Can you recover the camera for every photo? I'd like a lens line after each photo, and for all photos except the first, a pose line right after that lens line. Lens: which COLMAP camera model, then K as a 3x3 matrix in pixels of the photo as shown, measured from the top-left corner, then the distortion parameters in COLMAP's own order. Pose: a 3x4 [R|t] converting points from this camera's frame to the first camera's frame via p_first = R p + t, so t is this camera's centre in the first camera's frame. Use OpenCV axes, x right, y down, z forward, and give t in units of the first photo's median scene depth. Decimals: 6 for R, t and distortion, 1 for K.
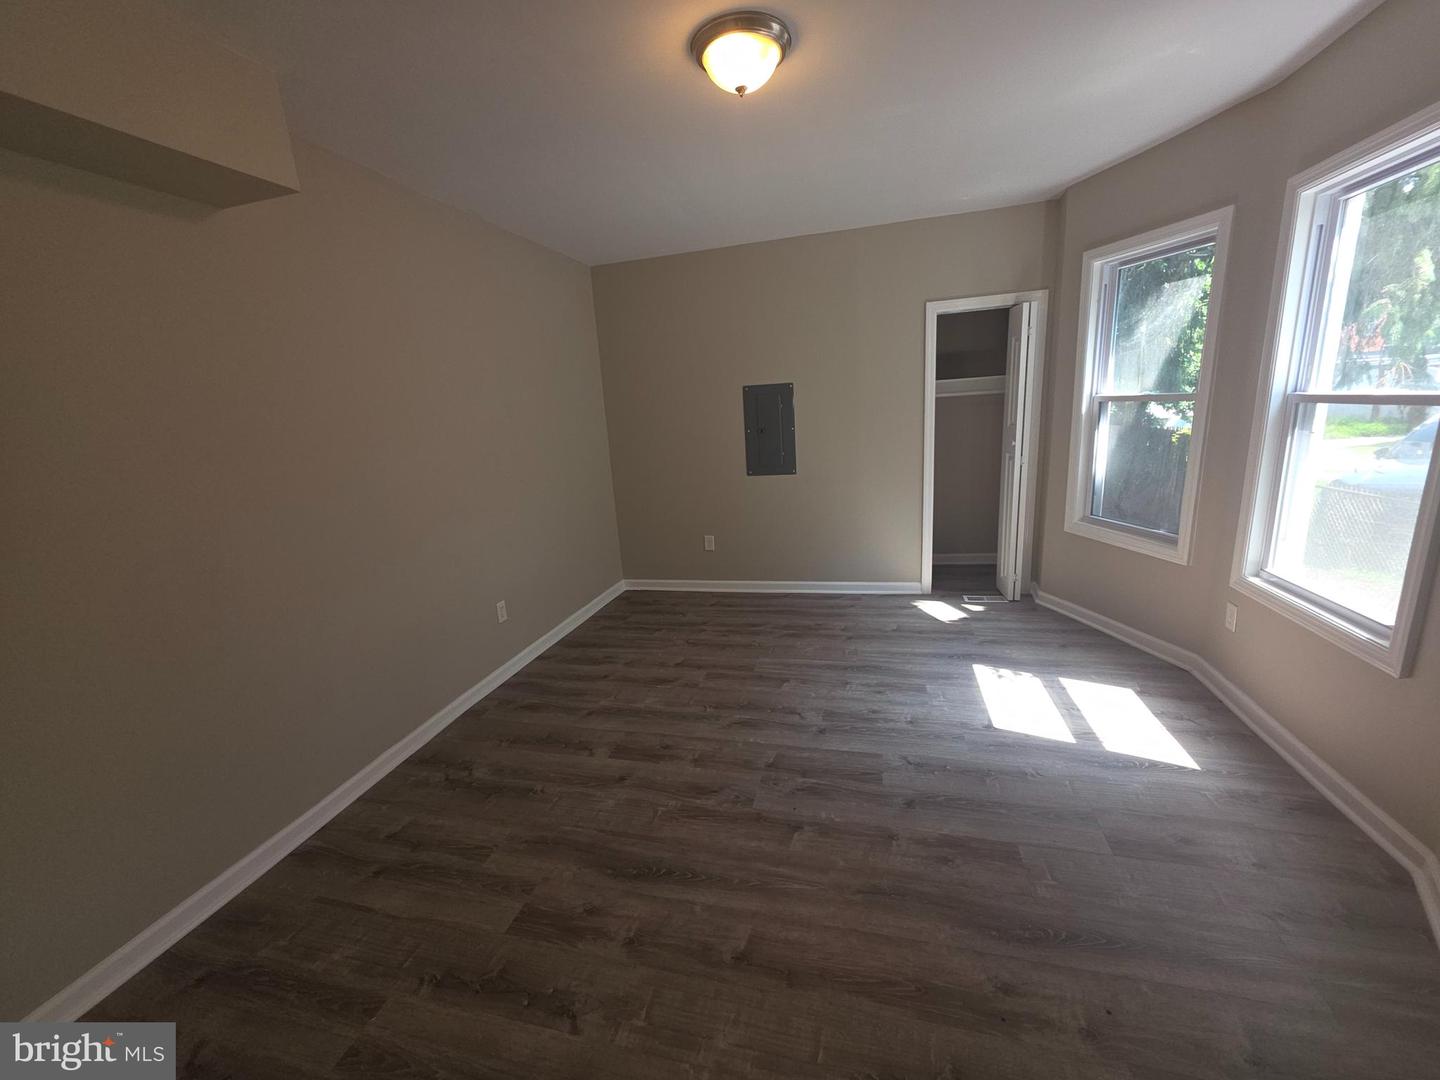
lens RADIAL K [[584.0, 0, 718.1], [0, 584.0, 539.4], [0, 0, 1]] dist [0.017200, -0.000520]
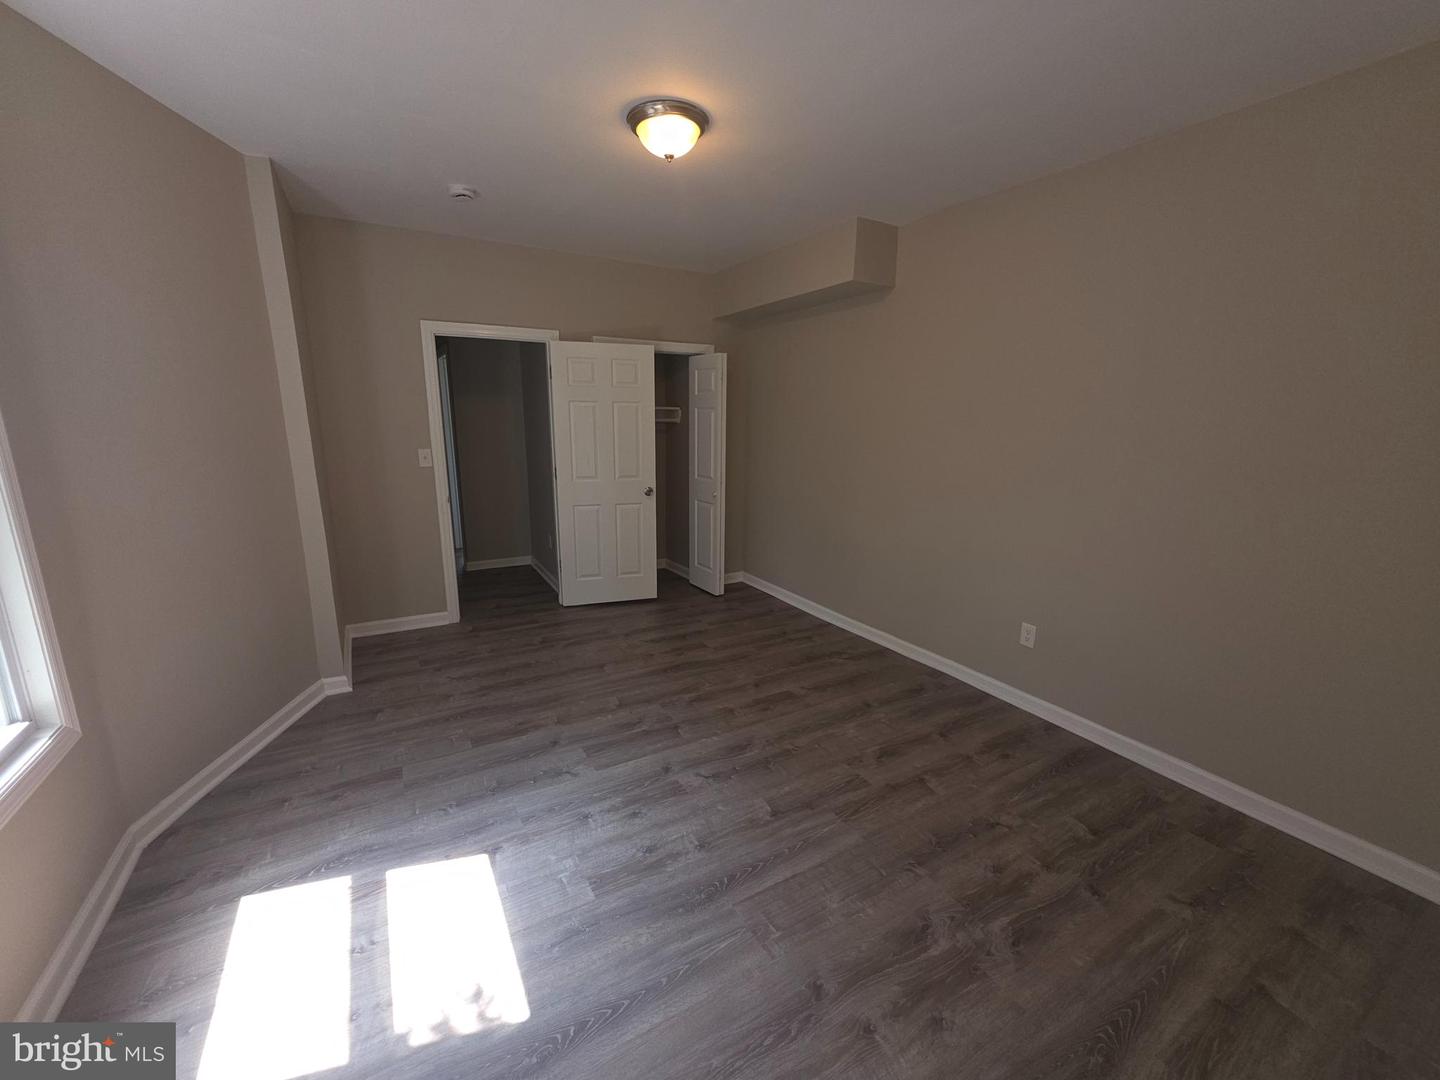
lens RADIAL K [[584.0, 0, 715.1], [0, 584.0, 533.2], [0, 0, 1]] dist [0.017200, -0.000520]
pose [[-0.704104, 0.202965, -0.680472, 0.678332], [-0.126590, 0.907053, 0.401534, -0.396926], [0.698722, 0.368863, -0.612966, 1.479563]]
